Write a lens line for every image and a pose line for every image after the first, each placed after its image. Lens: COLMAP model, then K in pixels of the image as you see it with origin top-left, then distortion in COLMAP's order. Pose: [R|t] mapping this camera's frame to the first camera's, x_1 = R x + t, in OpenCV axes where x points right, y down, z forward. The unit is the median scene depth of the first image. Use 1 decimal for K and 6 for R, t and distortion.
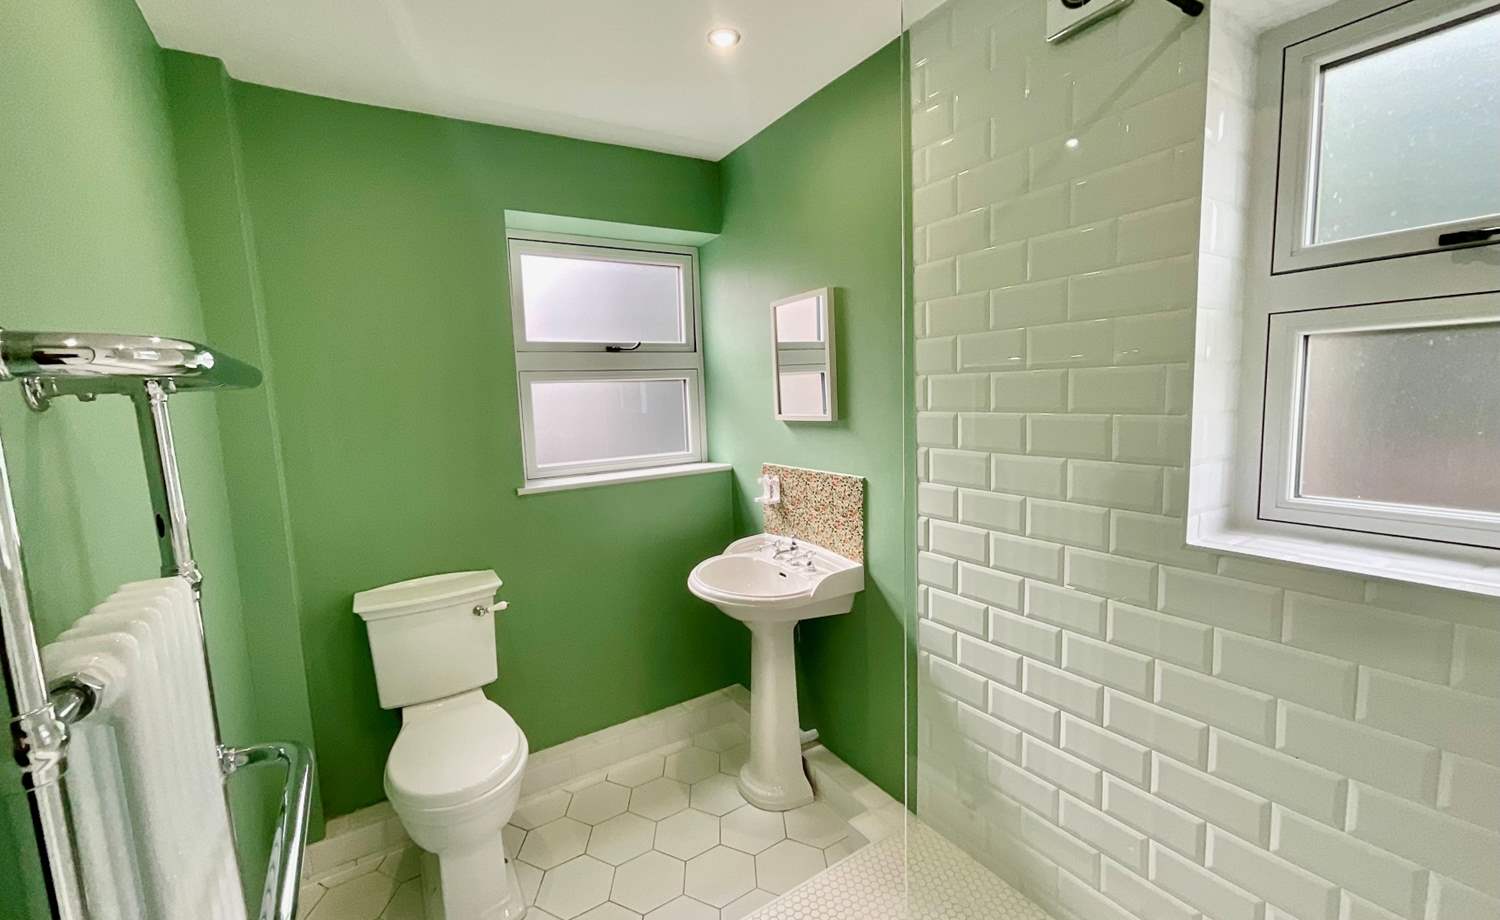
lens RADIAL K [[651.5, 0, 743.3], [0, 651.5, 458.0], [0, 0, 1]] dist [0.001673, 0.000487]
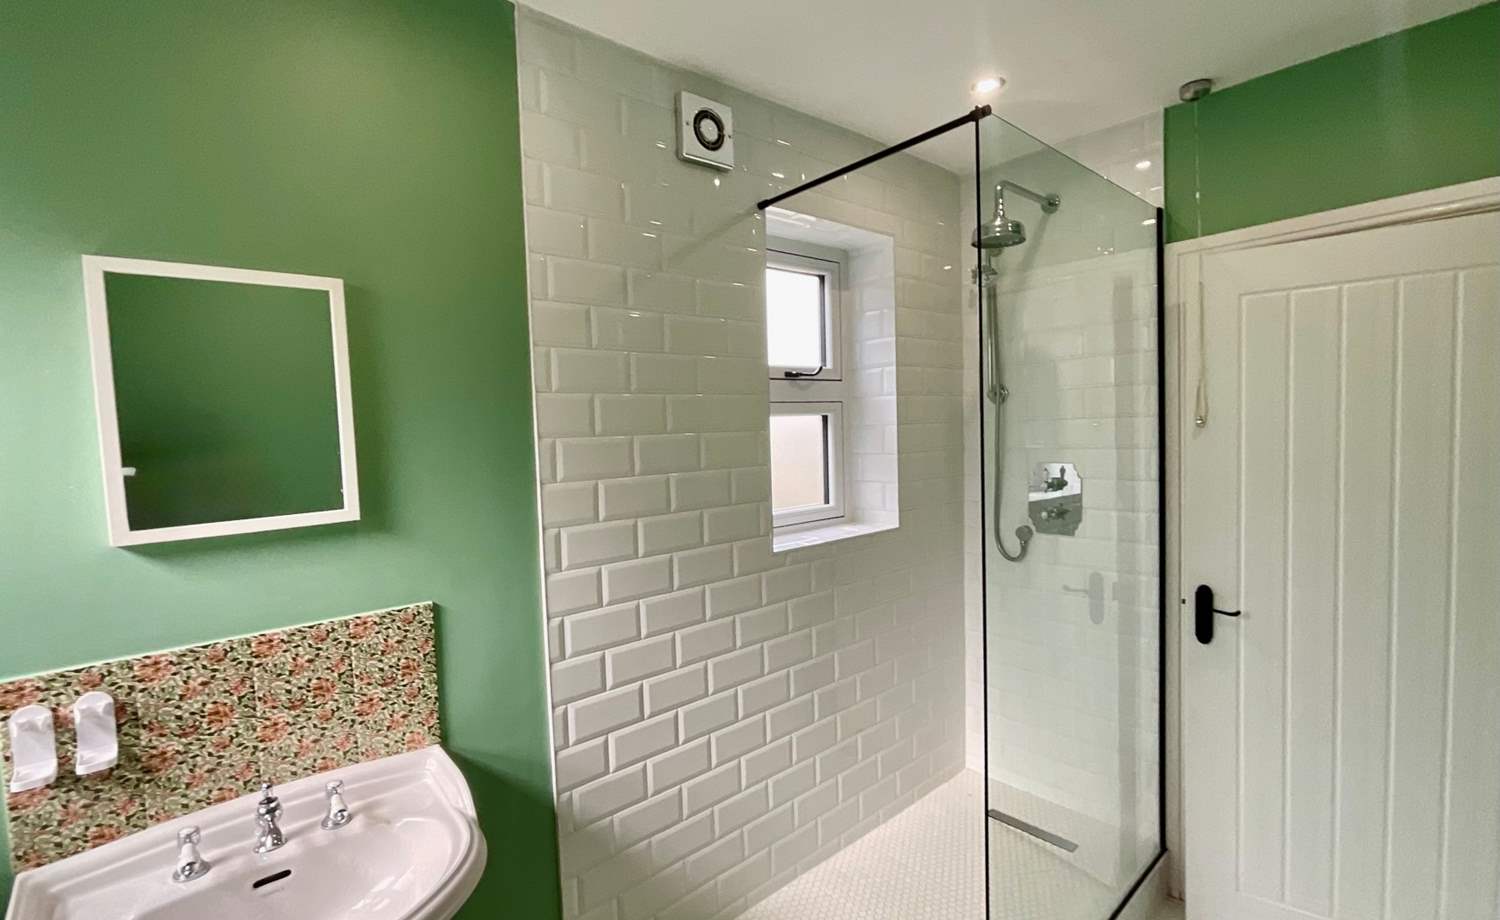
lens RADIAL K [[651.5, 0, 743.3], [0, 651.5, 458.0], [0, 0, 1]] dist [0.001673, 0.000487]
pose [[-0.156862, 0.002879, 0.987616, -0.471153], [0.149254, 0.988580, 0.020824, -0.073313], [-0.976277, 0.150673, -0.155501, 0.775765]]
